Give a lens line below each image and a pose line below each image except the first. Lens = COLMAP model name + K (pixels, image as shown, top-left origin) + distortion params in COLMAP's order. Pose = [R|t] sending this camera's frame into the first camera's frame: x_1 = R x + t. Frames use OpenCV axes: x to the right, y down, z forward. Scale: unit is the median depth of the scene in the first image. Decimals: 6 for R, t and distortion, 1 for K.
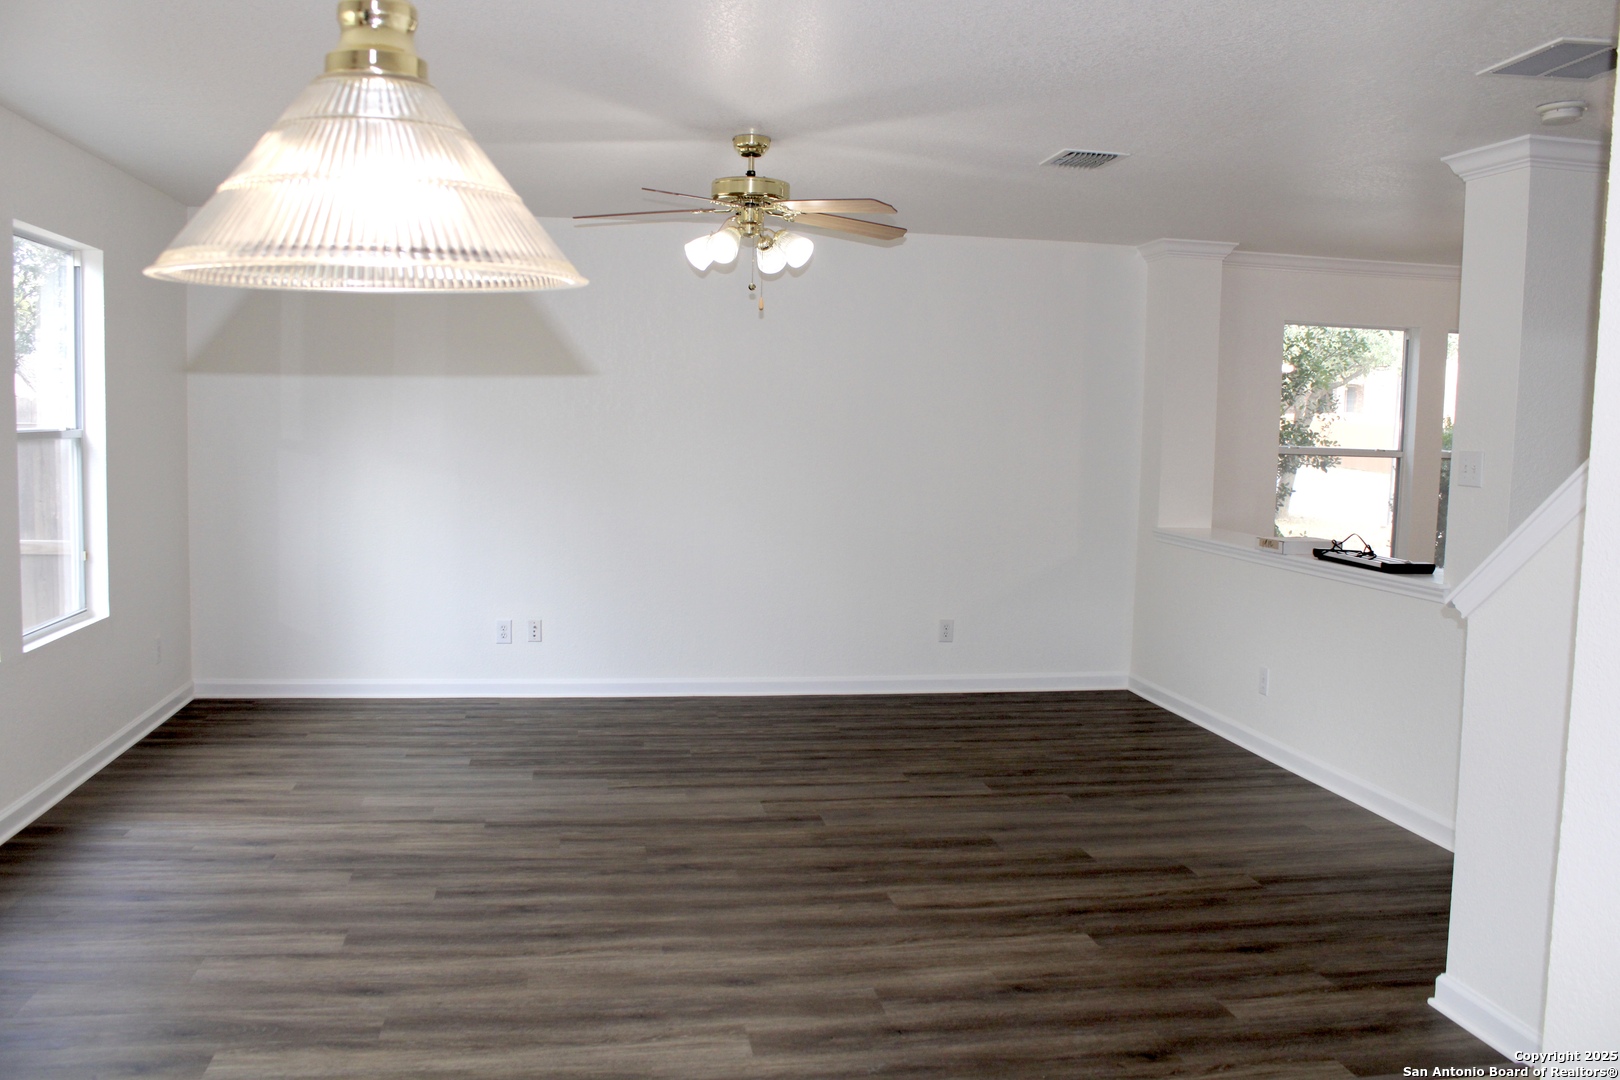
lens RADIAL K [[1356.2, 0, 815.5], [0, 1356.2, 521.3], [0, 0, 1]] dist [-0.161329, 0.131537]
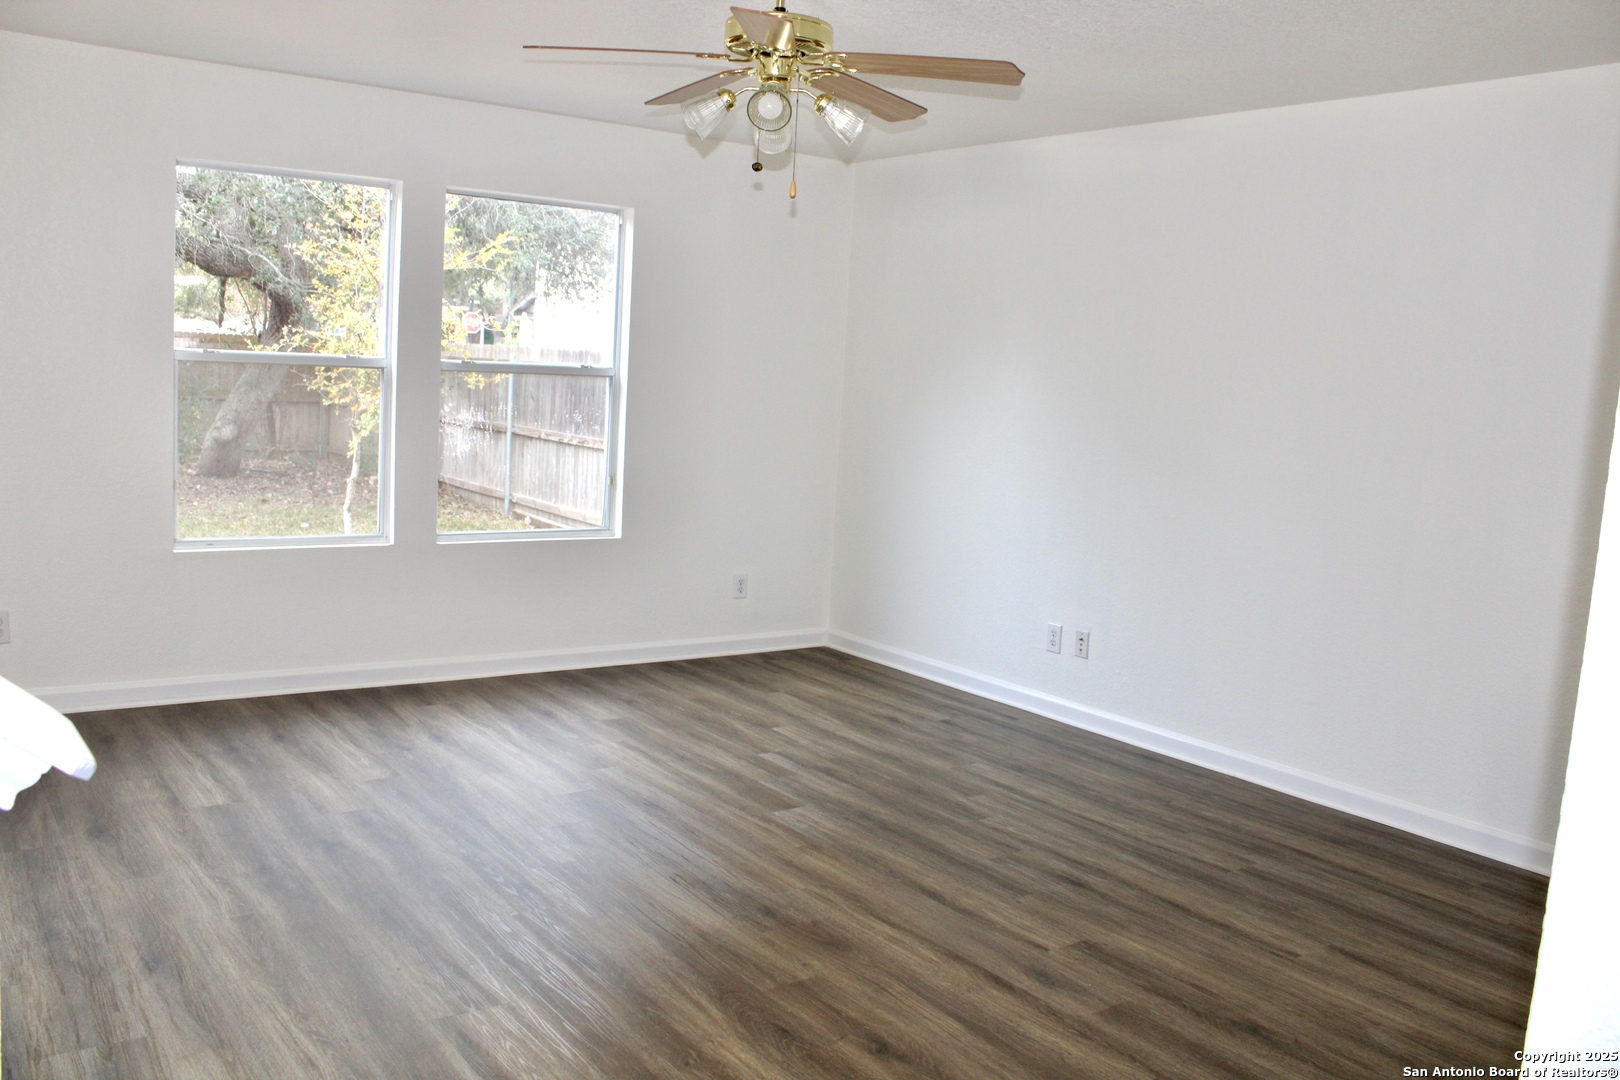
lens RADIAL K [[1356.2, 0, 815.5], [0, 1356.2, 521.3], [0, 0, 1]] dist [-0.161329, 0.131537]
pose [[0.446875, 0.102203, -0.888739, 0.546463], [-0.112434, 0.991992, 0.057543, -0.025672], [0.887503, 0.074210, 0.454787, 0.616403]]
